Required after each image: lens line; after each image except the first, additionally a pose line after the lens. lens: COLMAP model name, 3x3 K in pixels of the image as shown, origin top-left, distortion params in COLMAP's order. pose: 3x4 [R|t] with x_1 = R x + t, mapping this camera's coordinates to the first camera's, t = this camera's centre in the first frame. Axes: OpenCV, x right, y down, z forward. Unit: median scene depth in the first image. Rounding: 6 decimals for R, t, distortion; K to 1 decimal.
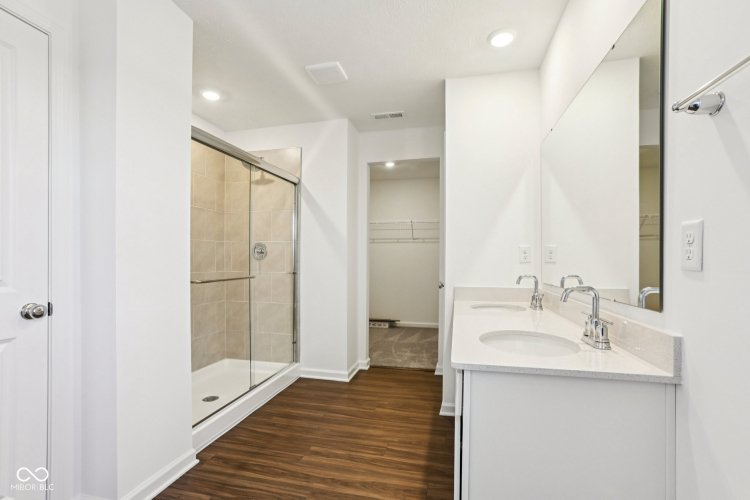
lens RADIAL K [[344.3, 0, 370.0], [0, 344.3, 257.9], [0, 0, 1]] dist [-0.078676, 0.037781]
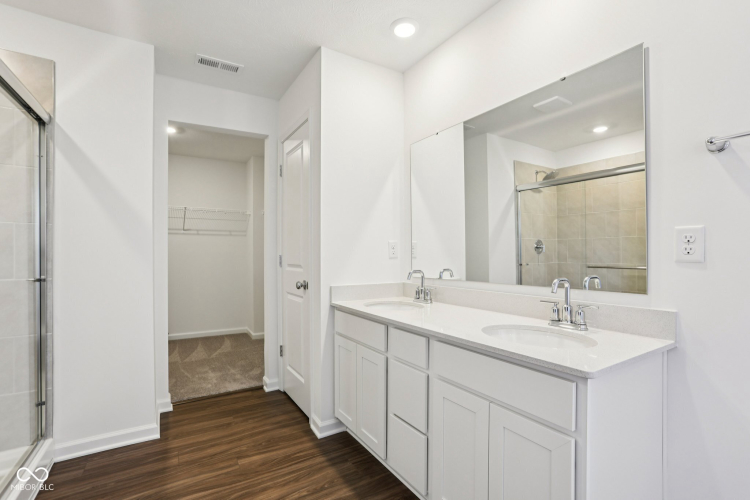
lens RADIAL K [[343.9, 0, 371.9], [0, 343.9, 251.1], [0, 0, 1]] dist [-0.071061, 0.030289]
pose [[0.704619, 0.003138, 0.709578, -0.238551], [0.000936, 0.999985, -0.005351, -0.000791], [-0.709585, 0.004435, 0.704606, 0.244398]]
